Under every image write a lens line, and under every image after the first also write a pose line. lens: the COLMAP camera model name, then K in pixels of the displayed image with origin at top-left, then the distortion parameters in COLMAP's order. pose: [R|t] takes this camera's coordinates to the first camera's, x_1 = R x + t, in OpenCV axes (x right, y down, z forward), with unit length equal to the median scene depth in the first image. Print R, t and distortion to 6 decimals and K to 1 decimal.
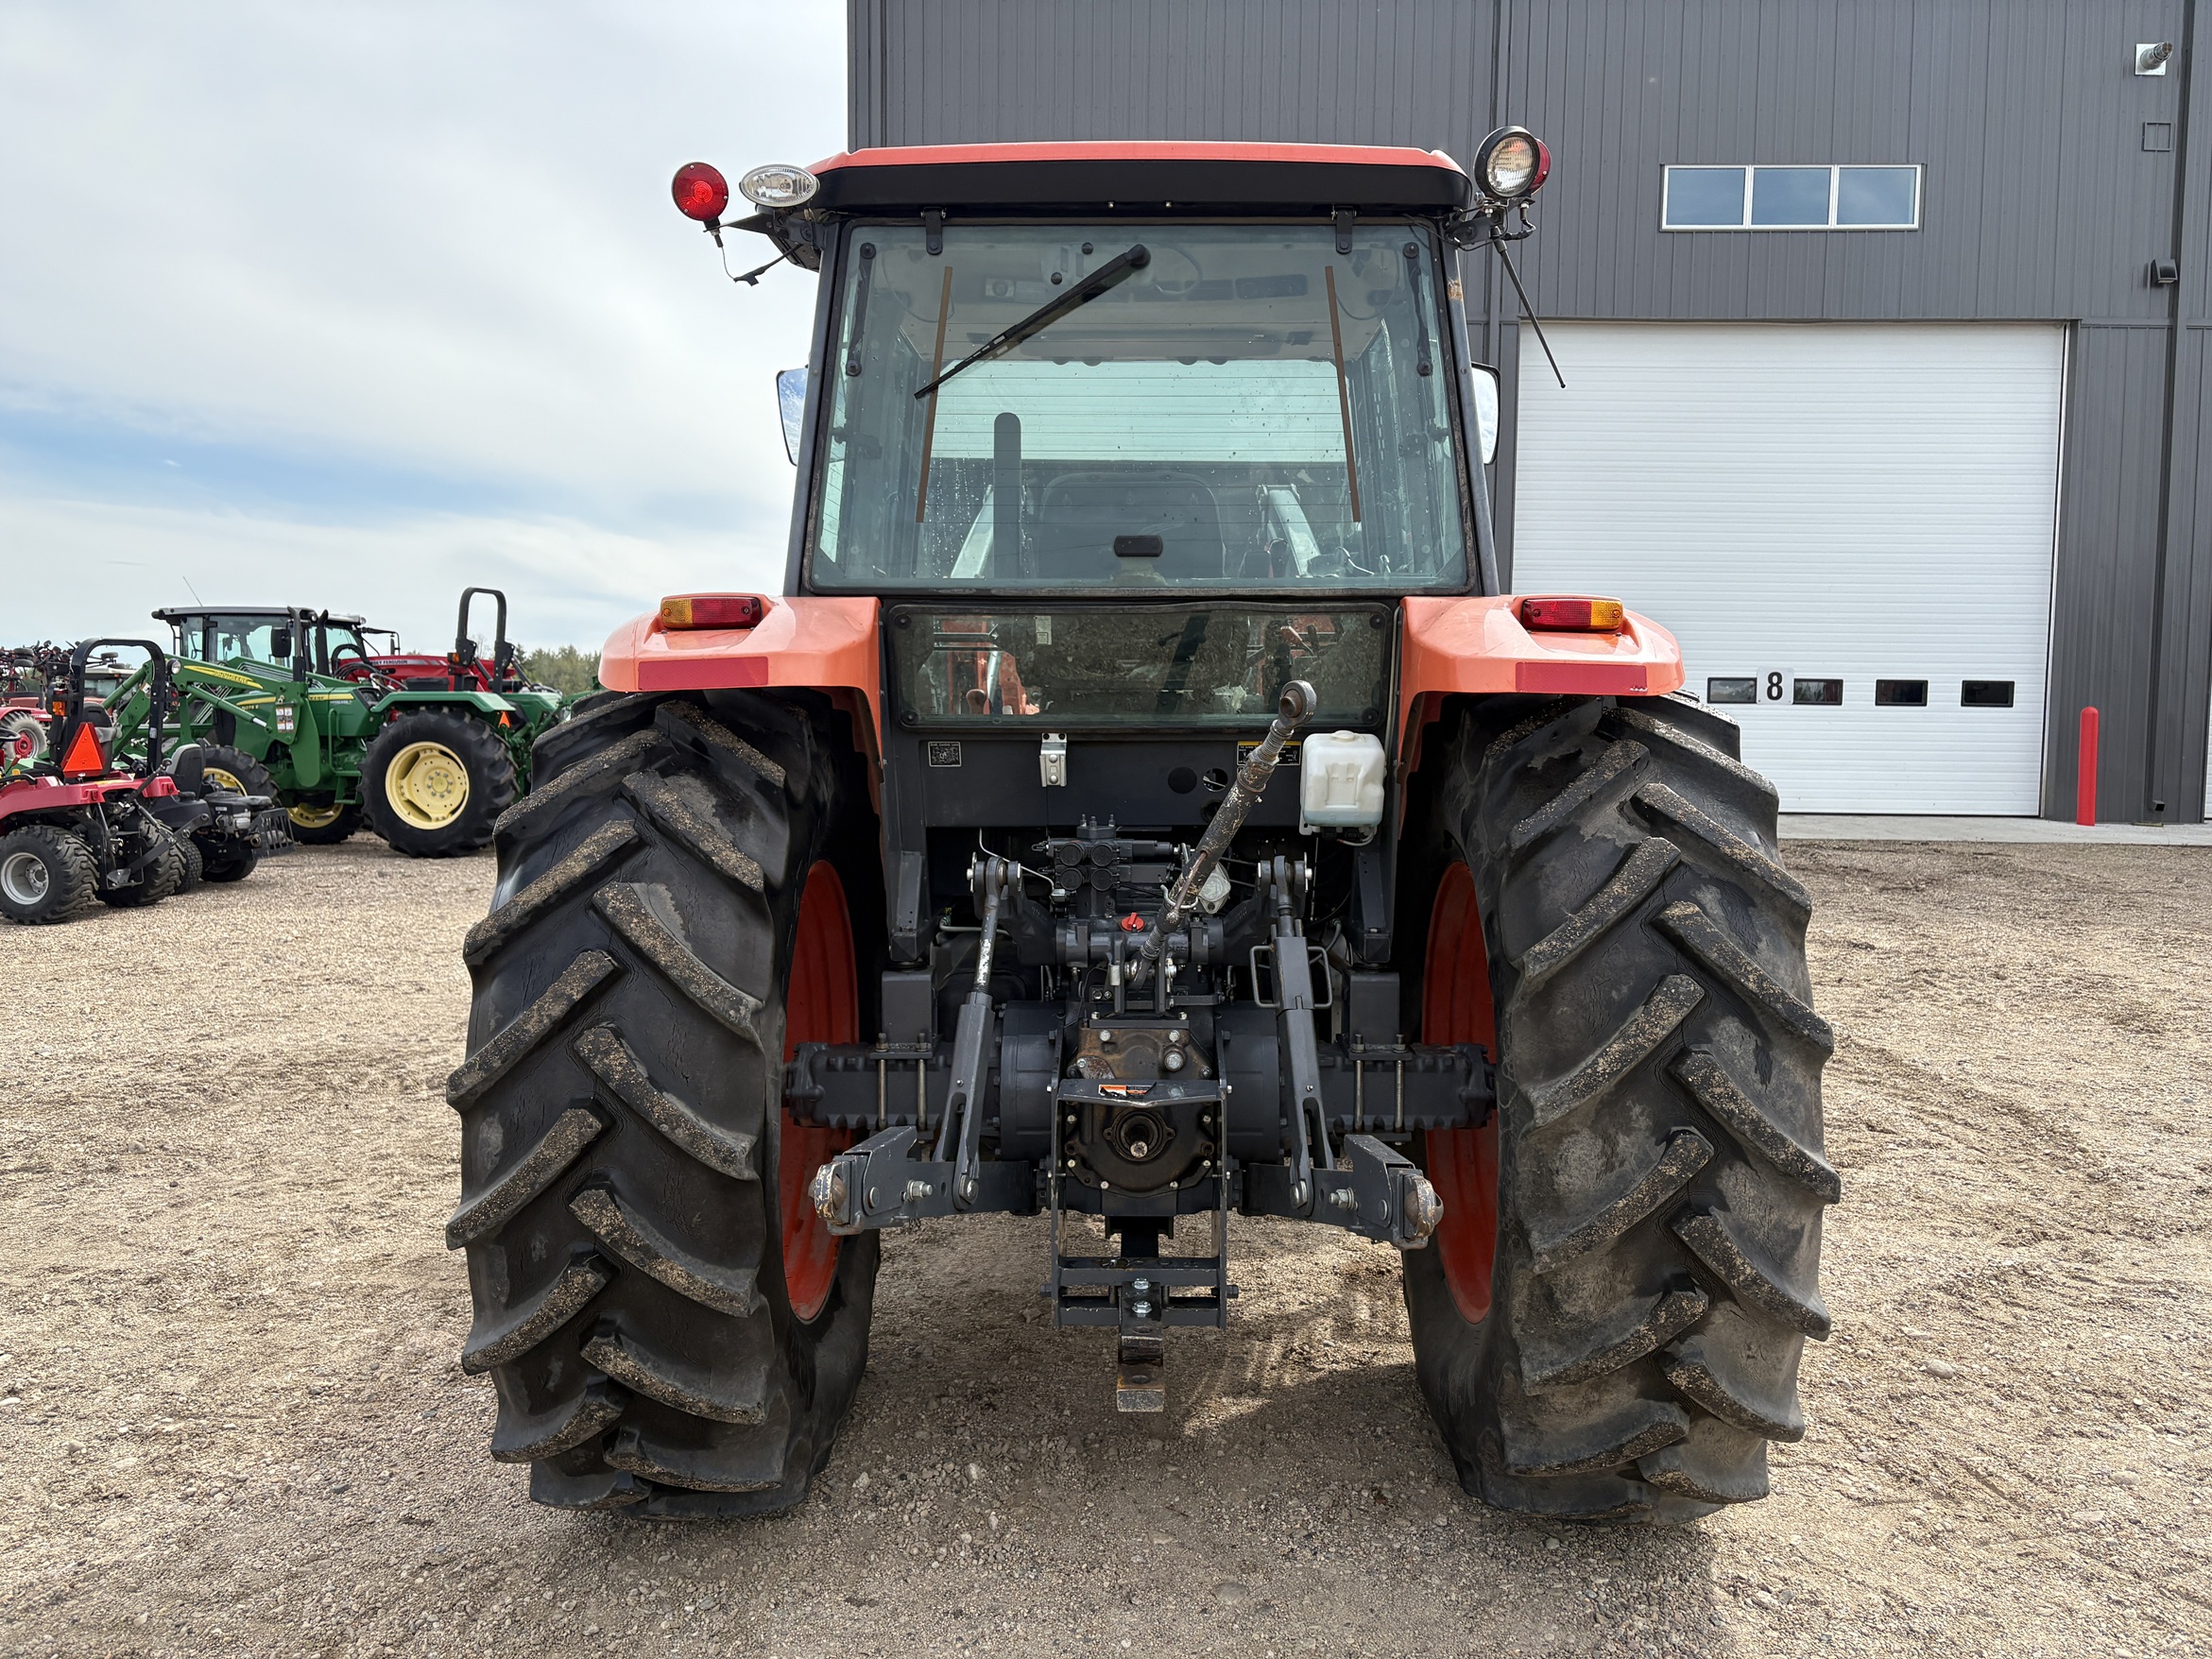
lens RADIAL K [[1685.5, 0, 1117.4], [0, 1685.5, 814.9], [0, 0, 1]] dist [0.063315, -0.064889]
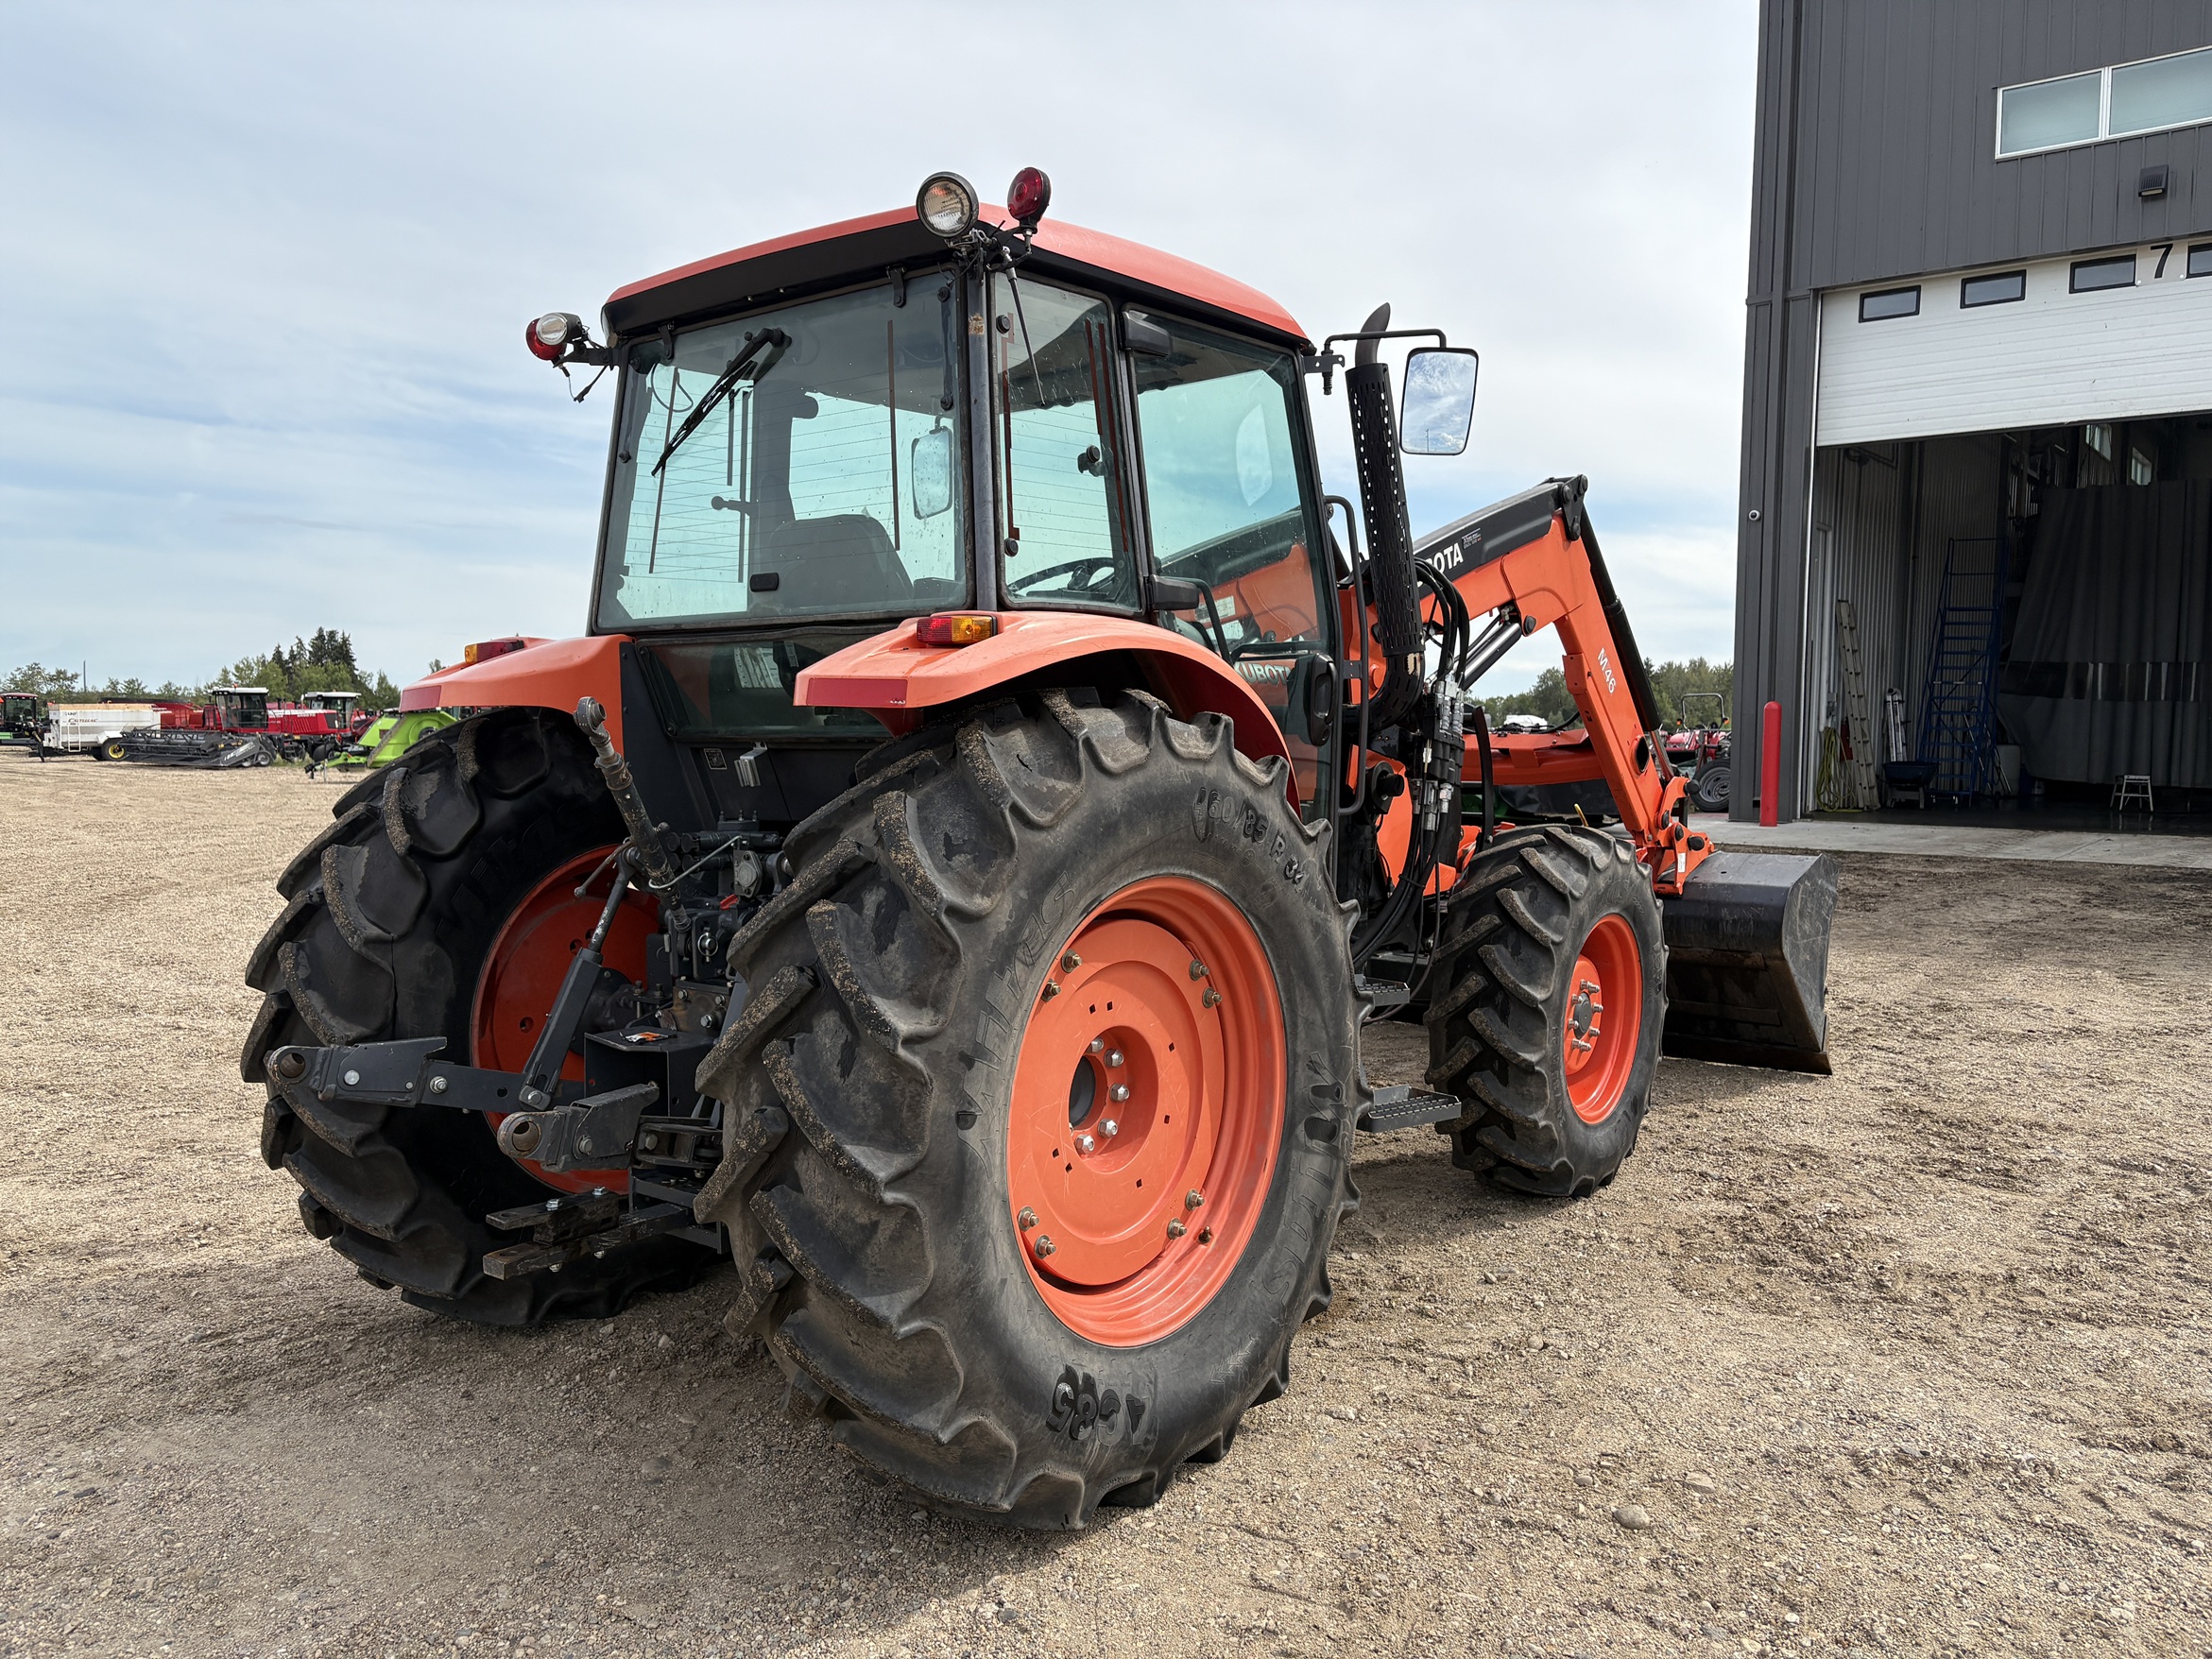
lens RADIAL K [[1685.5, 0, 1131.9], [0, 1685.5, 800.1], [0, 0, 1]] dist [0.063315, -0.064889]
pose [[0.788864, 0.024710, -0.614071, 0.933537], [-0.034409, 0.999400, -0.003988, -0.011451], [0.613604, 0.024275, 0.789240, 0.230858]]
